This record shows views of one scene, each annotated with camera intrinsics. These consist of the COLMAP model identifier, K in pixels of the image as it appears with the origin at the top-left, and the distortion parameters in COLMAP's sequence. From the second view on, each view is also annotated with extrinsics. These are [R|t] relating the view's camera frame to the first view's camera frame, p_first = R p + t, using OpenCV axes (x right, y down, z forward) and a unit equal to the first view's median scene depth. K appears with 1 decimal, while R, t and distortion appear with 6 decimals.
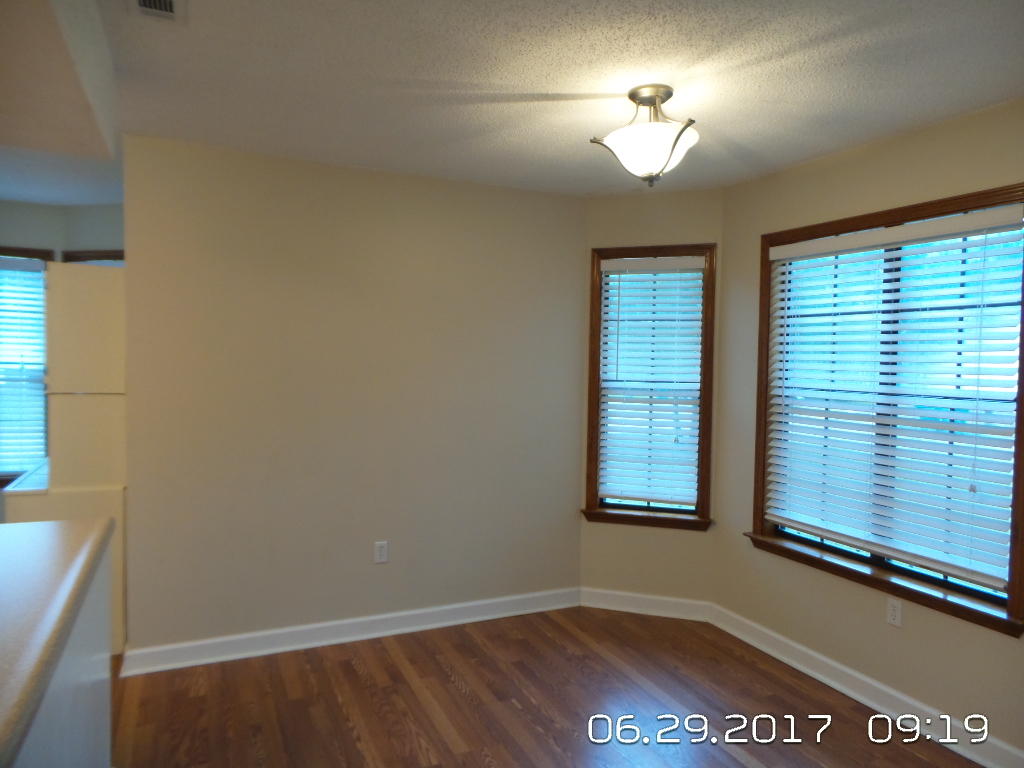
lens RADIAL K [[693.7, 0, 493.0], [0, 693.7, 392.5], [0, 0, 1]] dist [-0.004152, -0.000887]
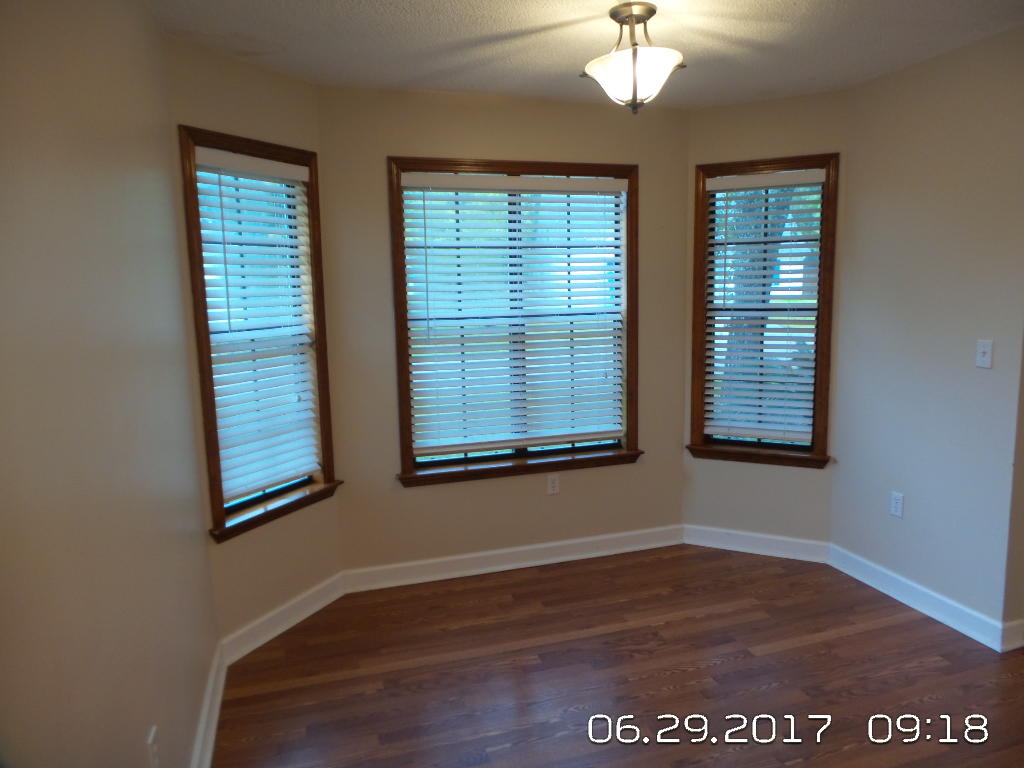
lens RADIAL K [[693.7, 0, 514.1], [0, 693.7, 391.1], [0, 0, 1]] dist [-0.004152, -0.000887]
pose [[0.114152, -0.156173, 0.981111, -0.589837], [0.084647, 0.985504, 0.147023, -0.043649], [-0.989851, 0.066265, 0.125717, 0.784541]]
